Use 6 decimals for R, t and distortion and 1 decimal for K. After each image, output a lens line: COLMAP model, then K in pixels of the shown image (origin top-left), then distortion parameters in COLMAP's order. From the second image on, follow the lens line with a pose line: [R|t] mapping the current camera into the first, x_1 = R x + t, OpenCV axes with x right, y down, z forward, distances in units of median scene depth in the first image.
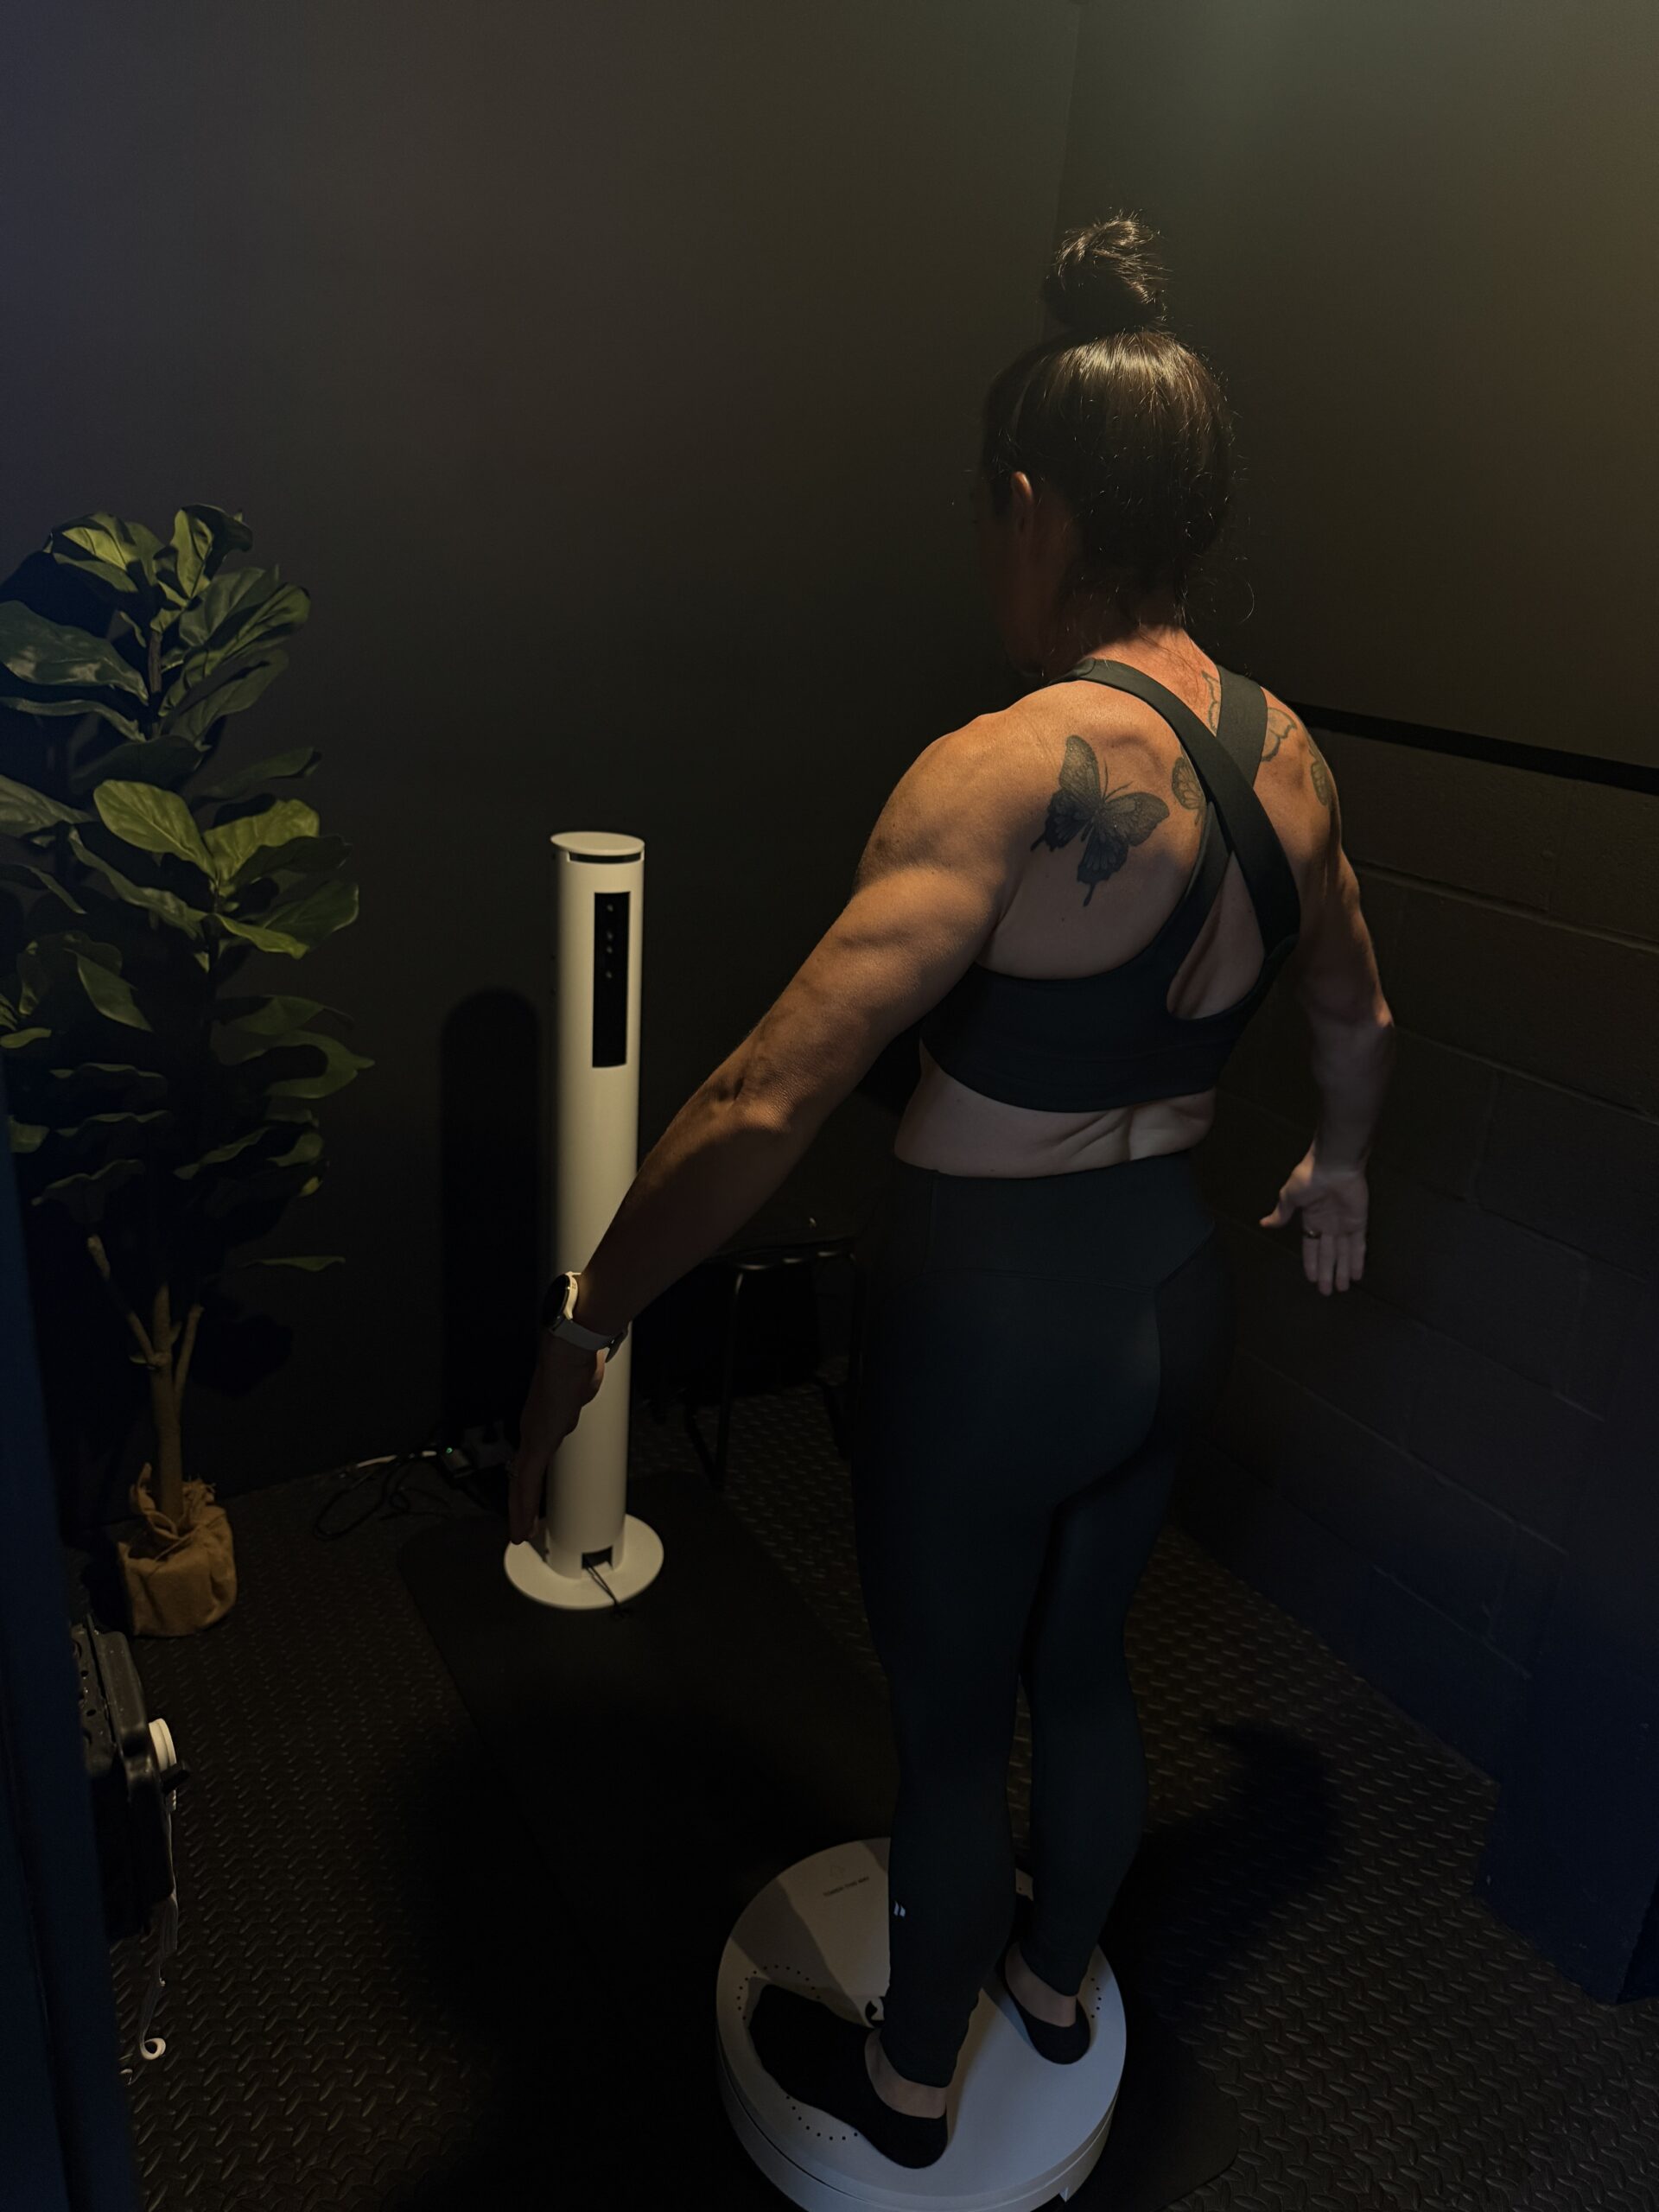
lens RADIAL K [[1574.4, 0, 829.5], [0, 1574.4, 1106.0], [0, 0, 1]] dist [0.152221, -0.283036]
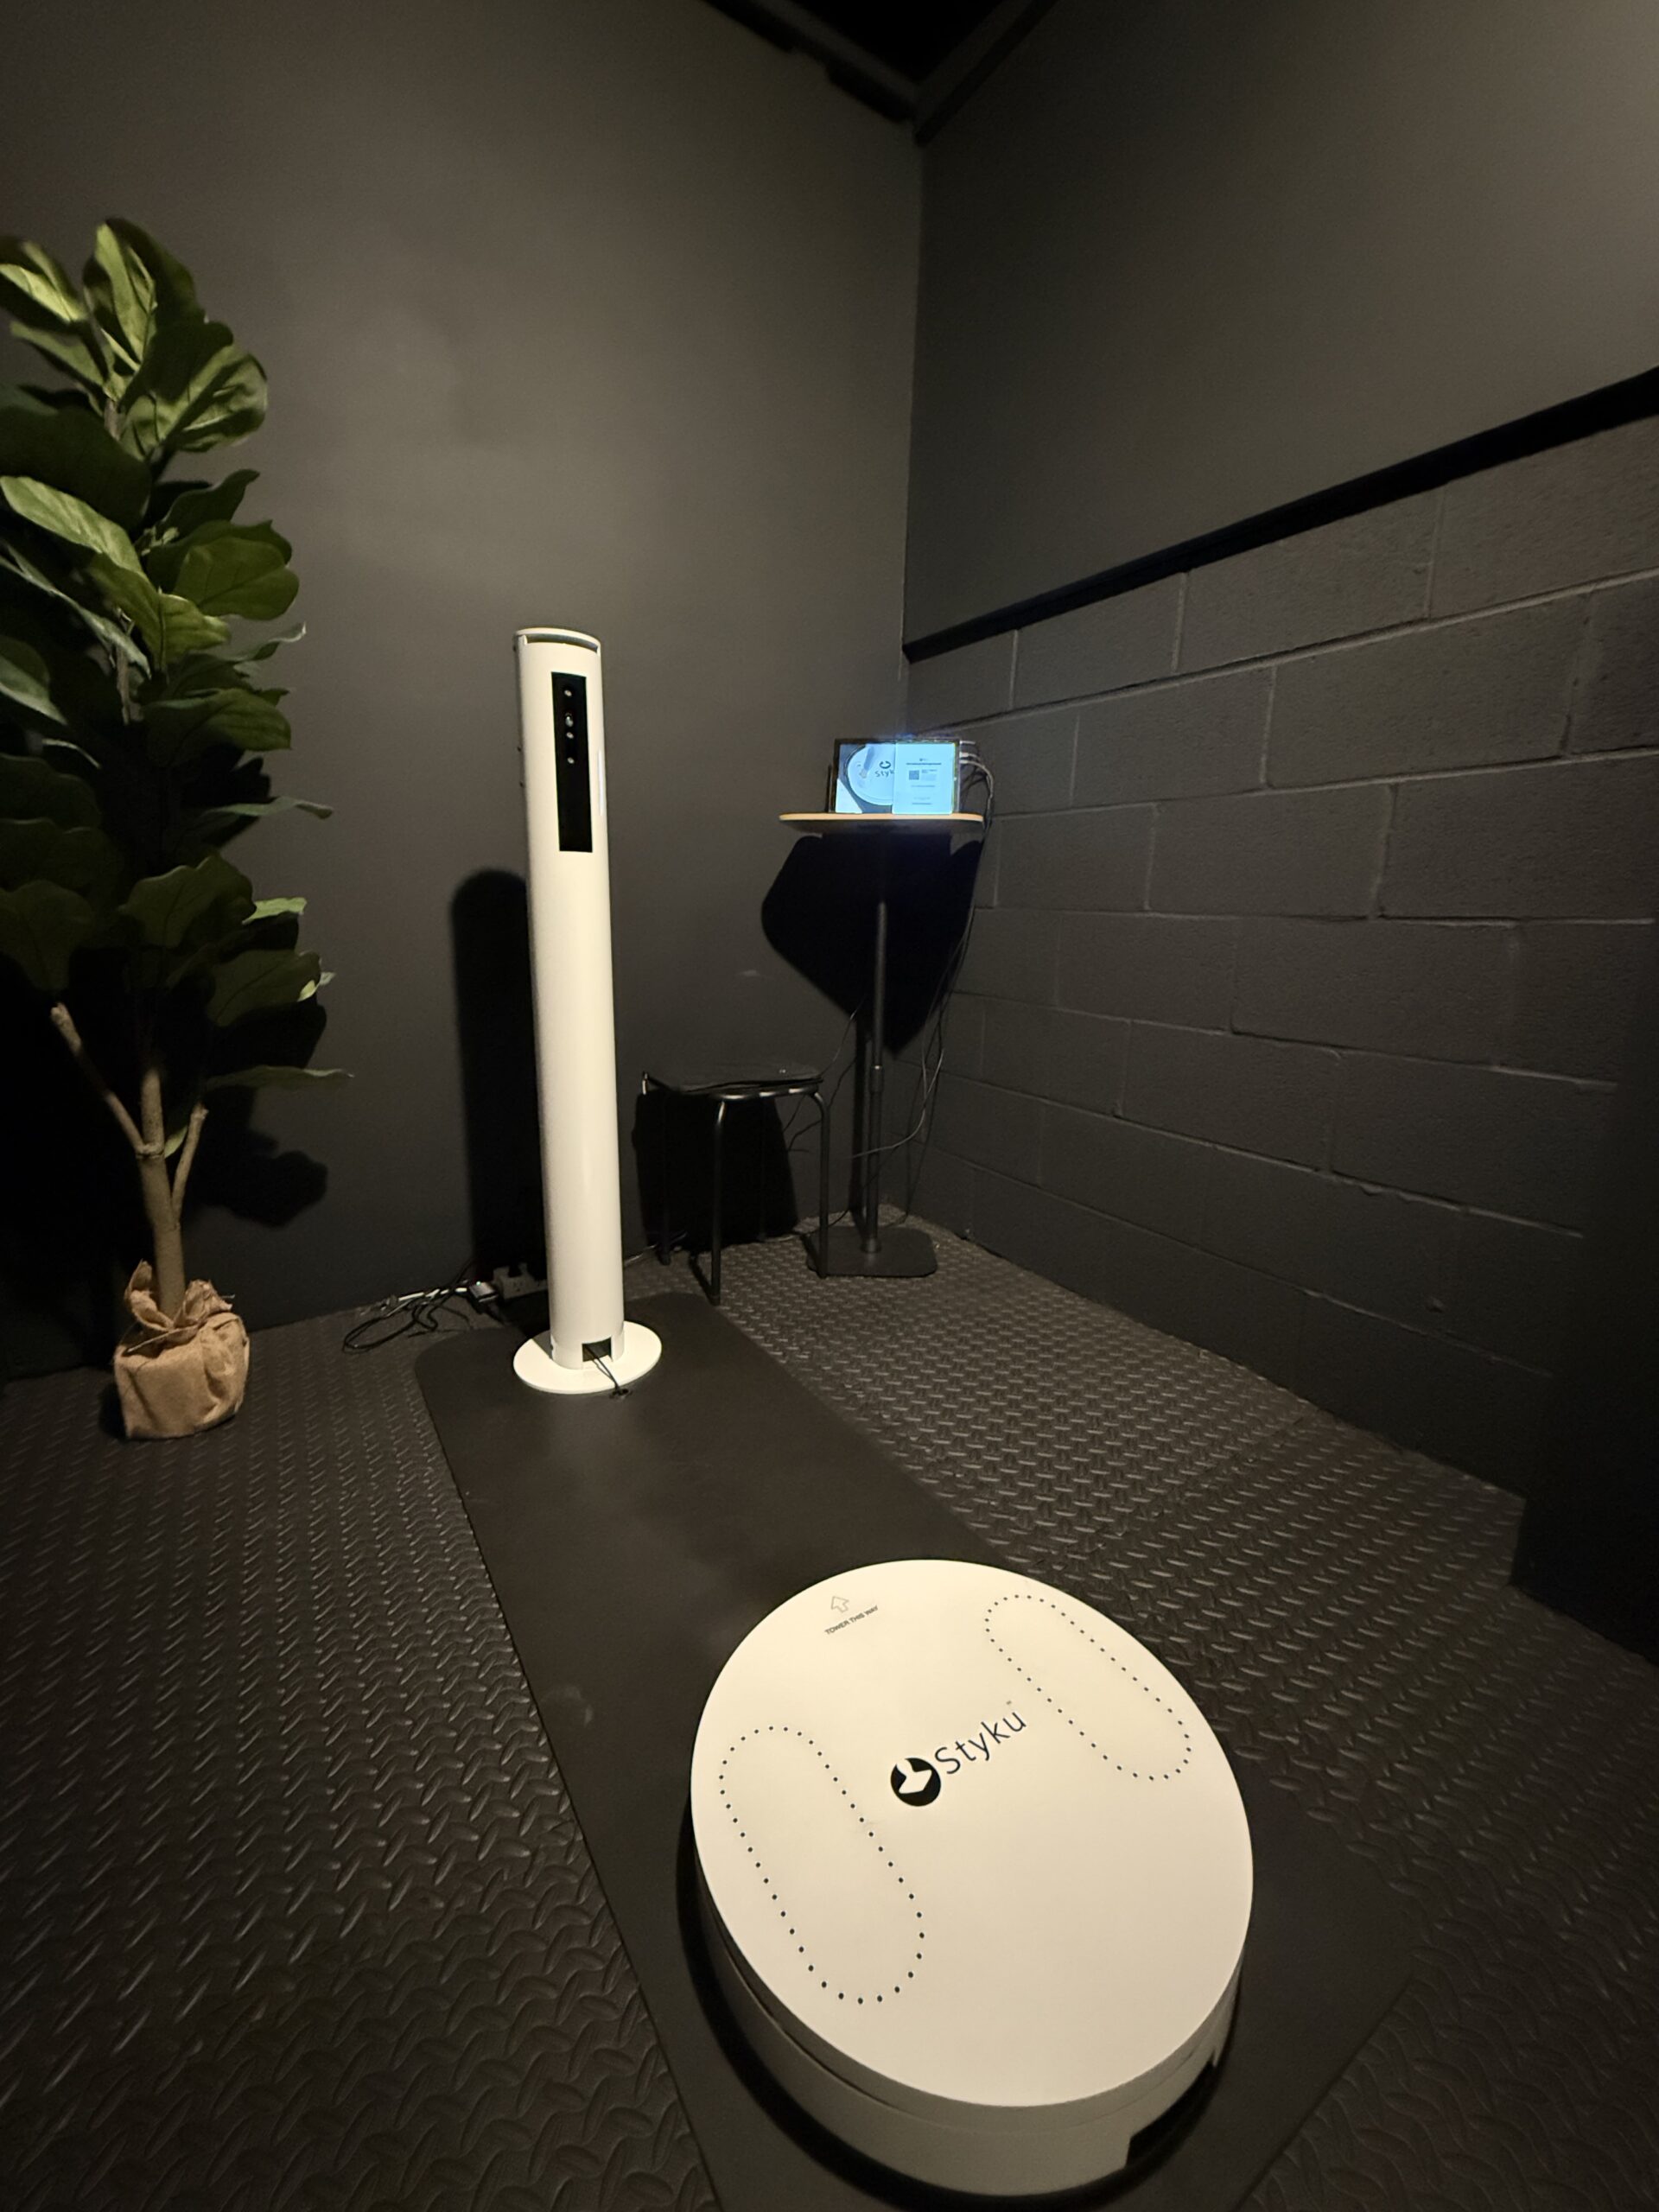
lens RADIAL K [[861.0, 0, 829.5], [0, 861.0, 1106.0], [0, 0, 1]] dist [0.001951, 0.000193]
pose [[0.997187, -0.063535, 0.039778, -0.001529], [0.068836, 0.986227, -0.150396, 0.237883], [-0.029675, 0.152711, 0.987825, 0.424365]]
